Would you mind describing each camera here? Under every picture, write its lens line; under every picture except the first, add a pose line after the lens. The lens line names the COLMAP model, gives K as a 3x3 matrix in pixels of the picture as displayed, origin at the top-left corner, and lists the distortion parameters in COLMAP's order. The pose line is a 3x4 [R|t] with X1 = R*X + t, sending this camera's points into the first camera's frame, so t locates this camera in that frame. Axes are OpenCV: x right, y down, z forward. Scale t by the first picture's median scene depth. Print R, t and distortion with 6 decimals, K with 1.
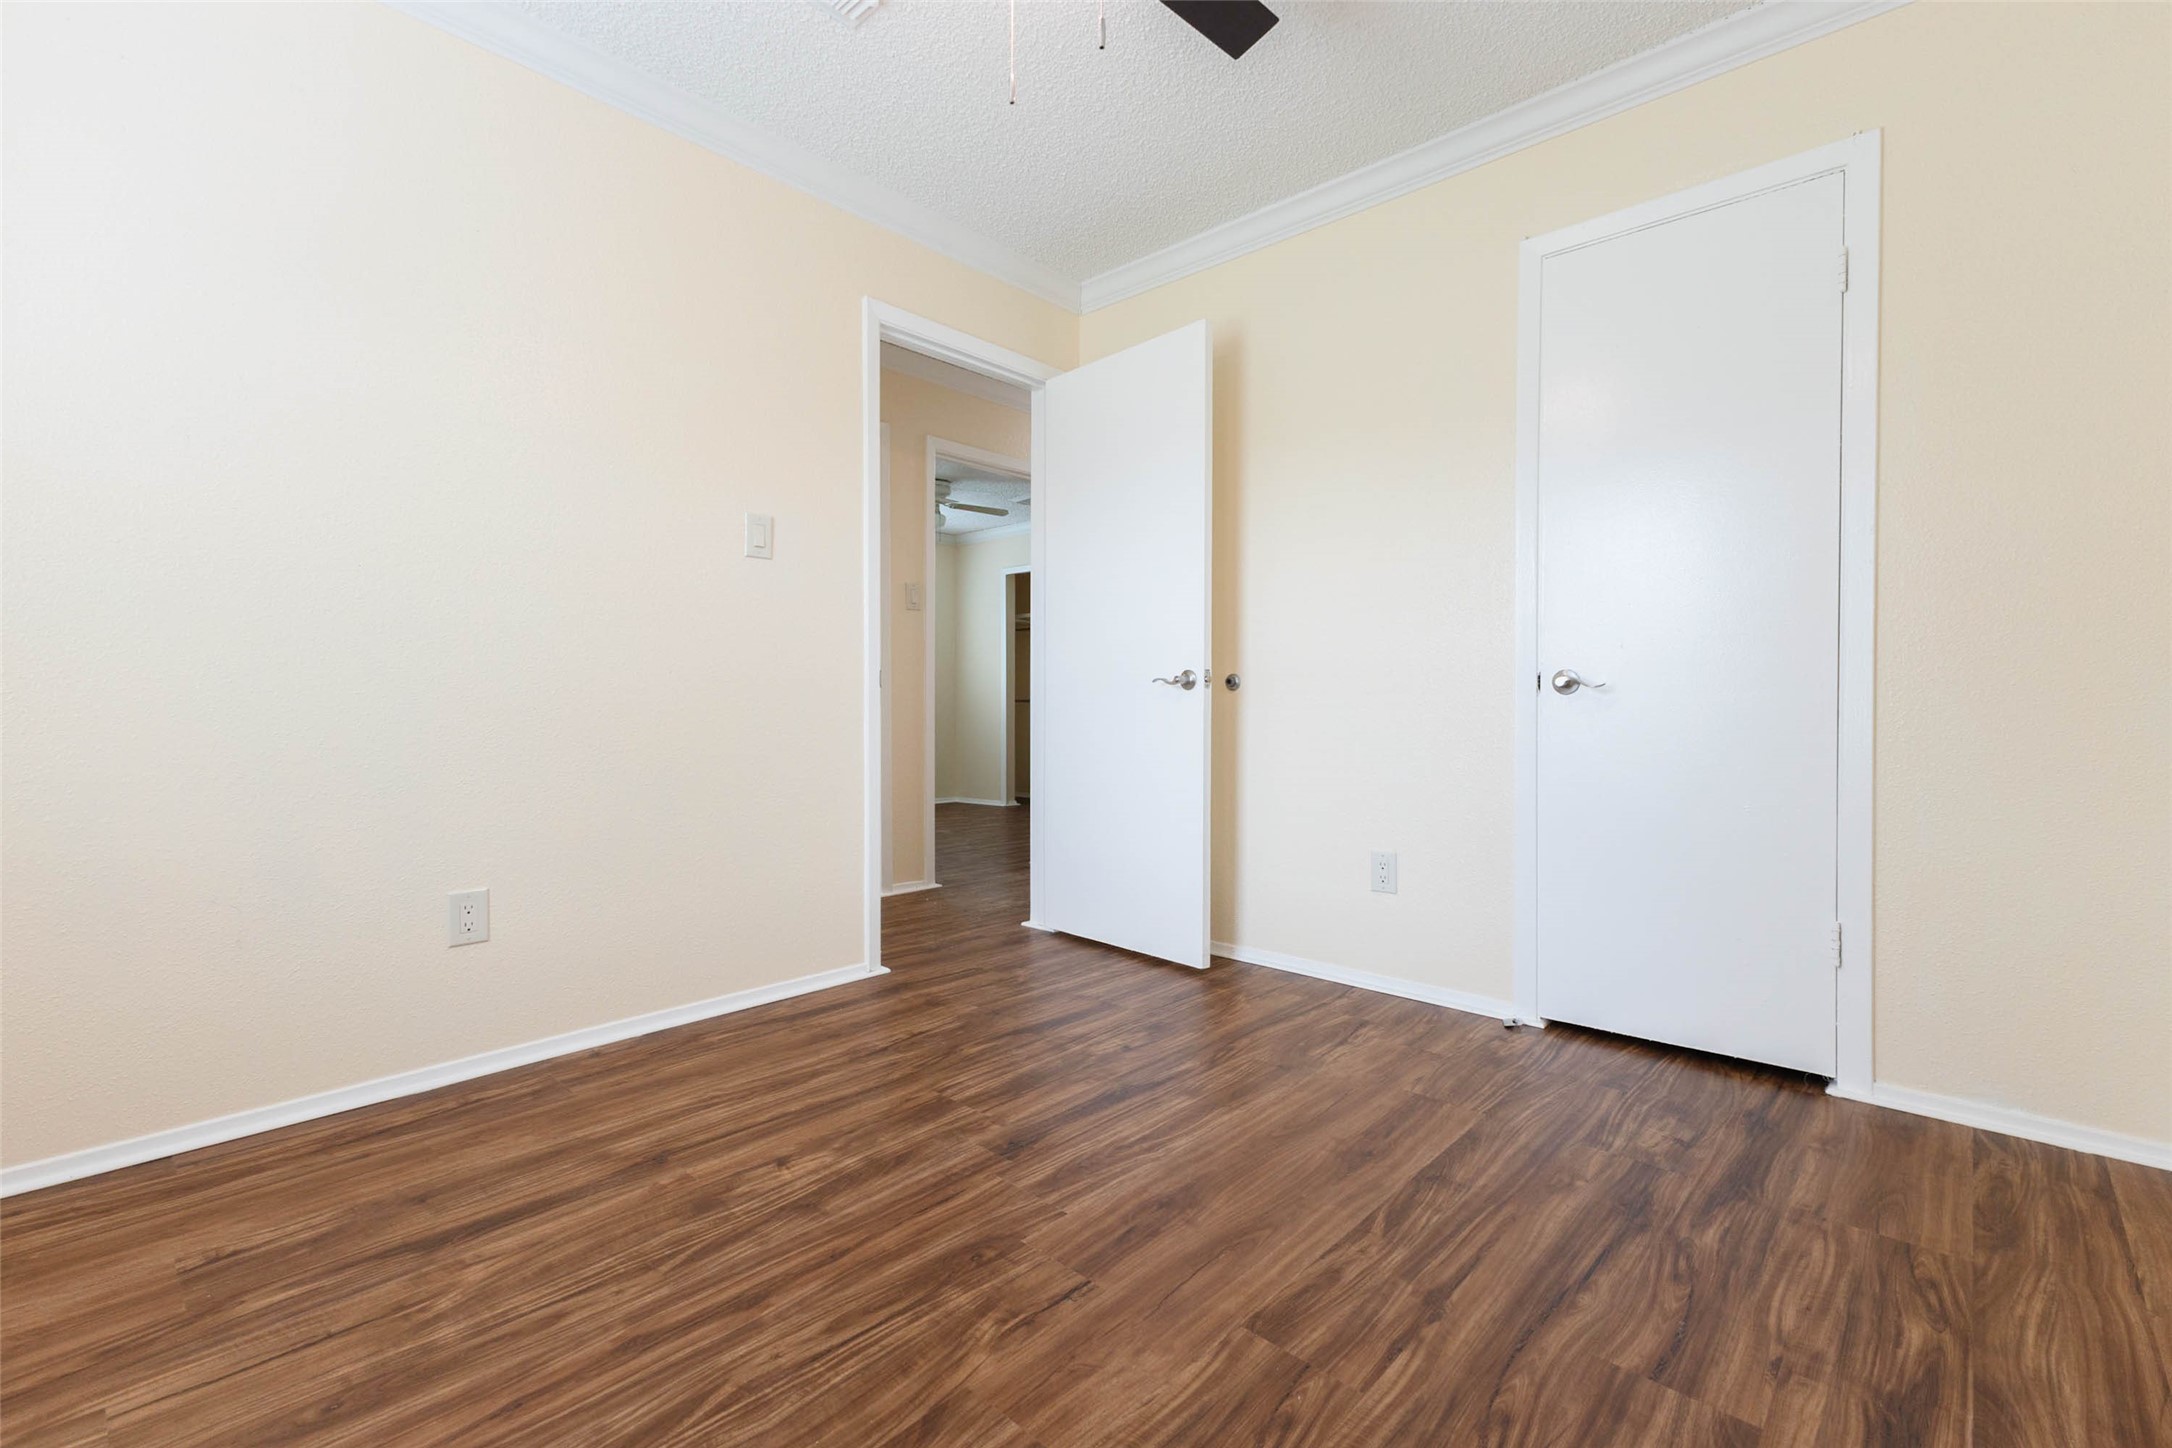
lens RADIAL K [[943.2, 0, 1091.9], [0, 943.2, 719.6], [0, 0, 1]] dist [0.014859, -0.000666]
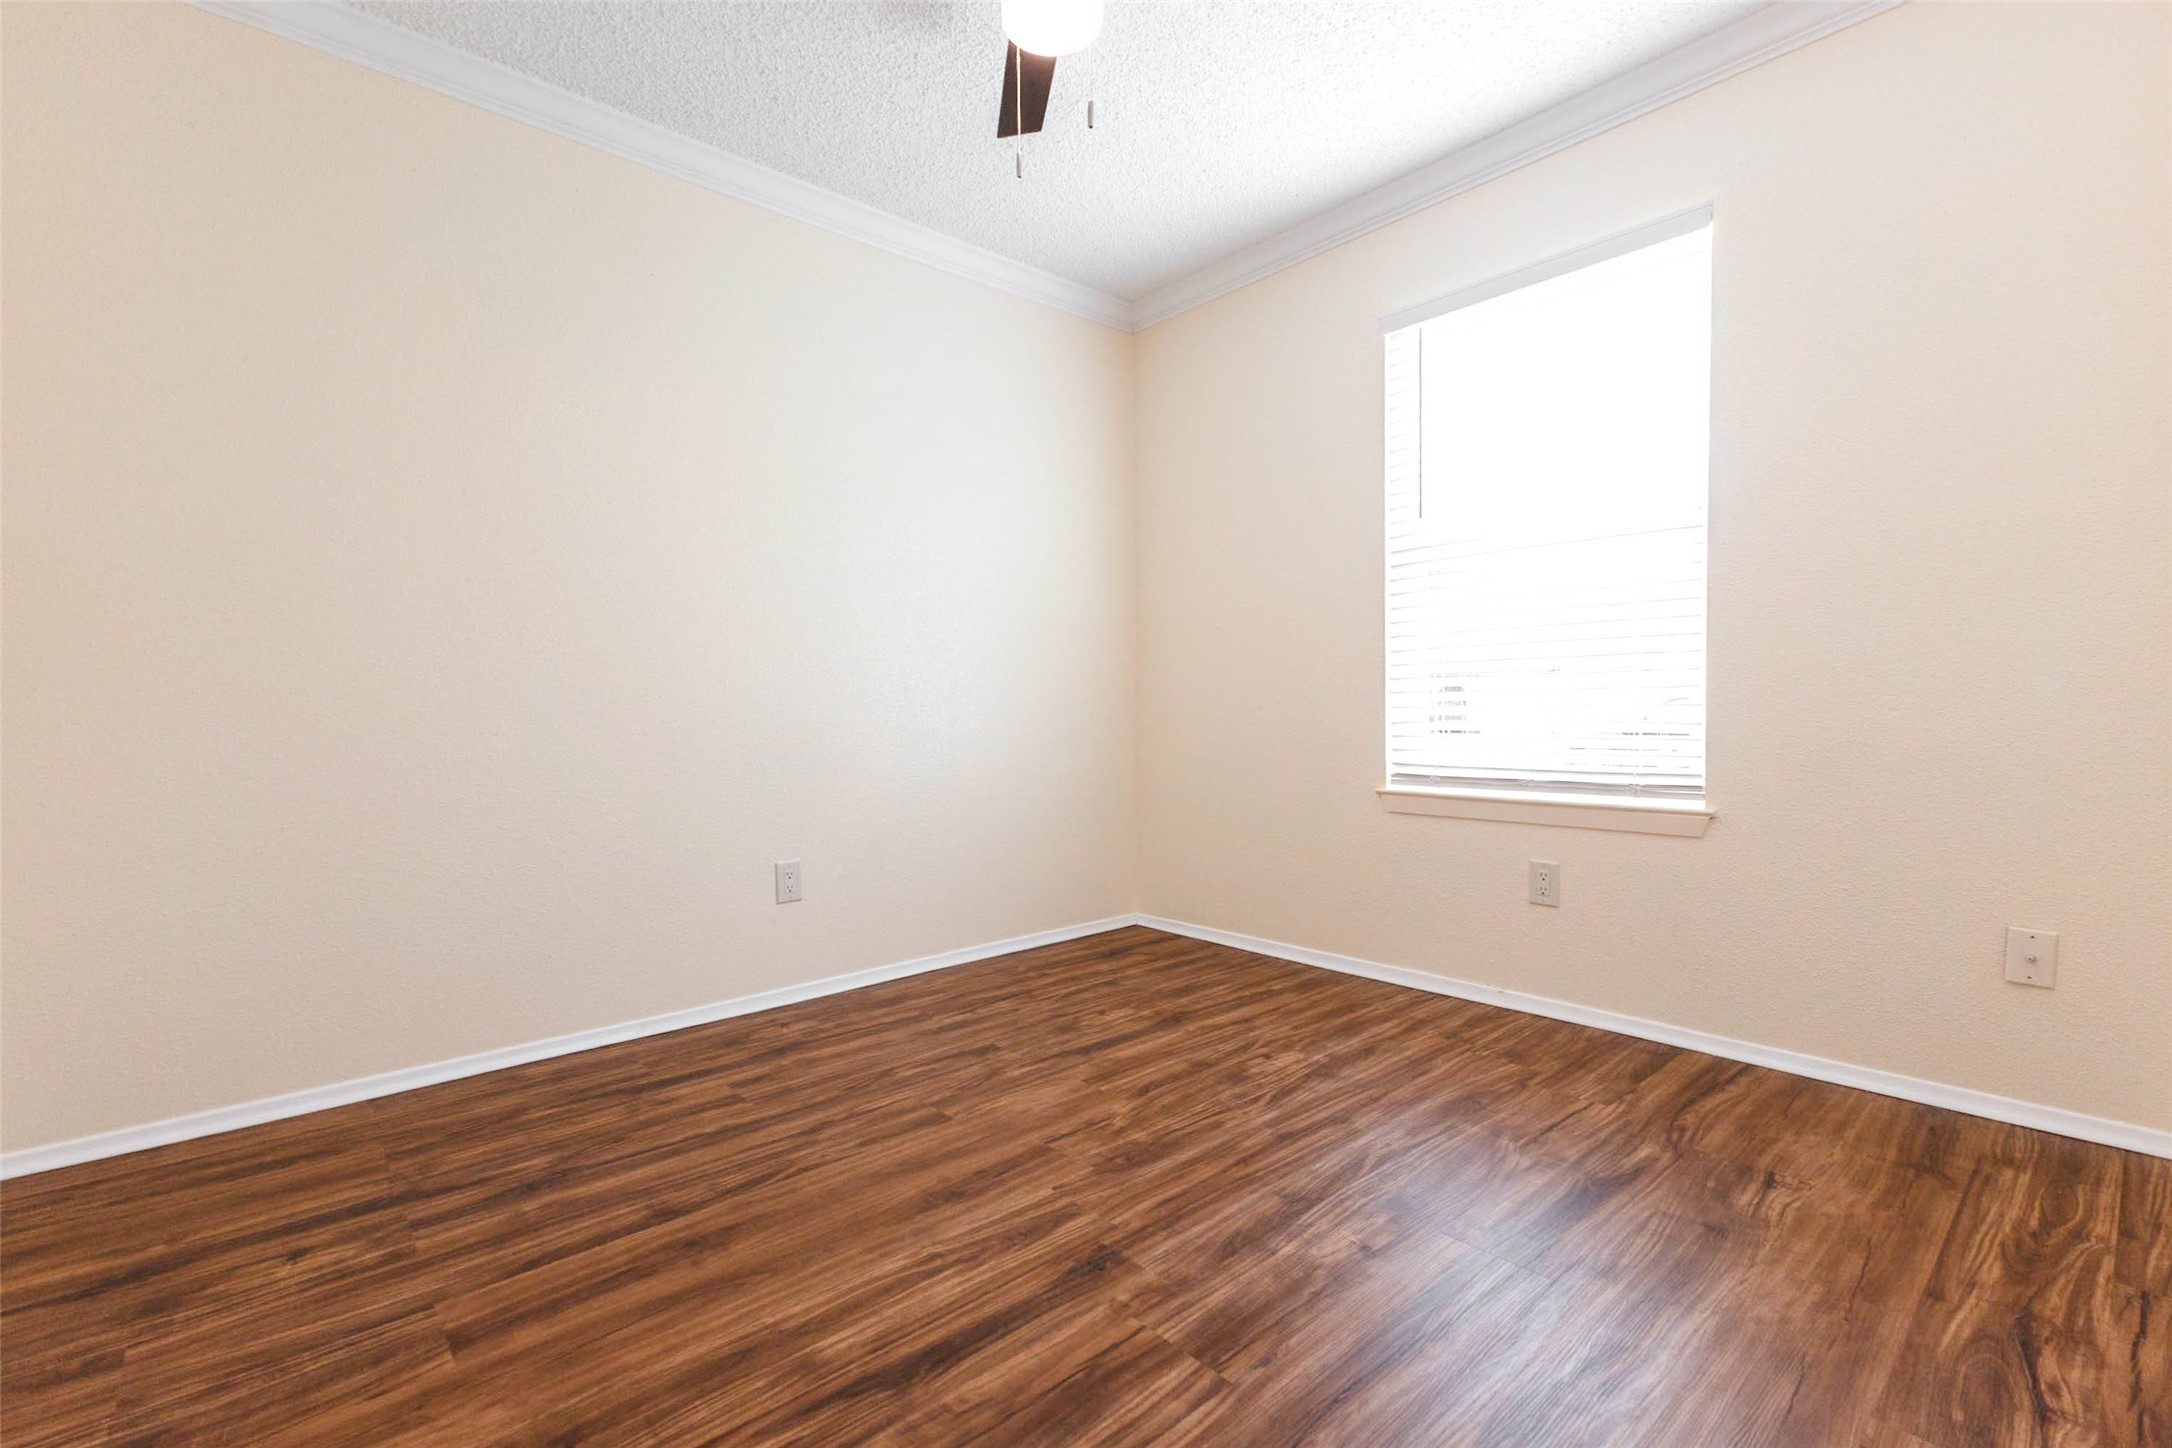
lens RADIAL K [[943.2, 0, 1091.9], [0, 943.2, 719.6], [0, 0, 1]] dist [0.014859, -0.000666]
pose [[-0.994923, 0.008941, 0.100244, -0.183195], [0.011391, 0.999650, 0.023895, -0.040321], [-0.099995, 0.024915, -0.994676, 2.025270]]
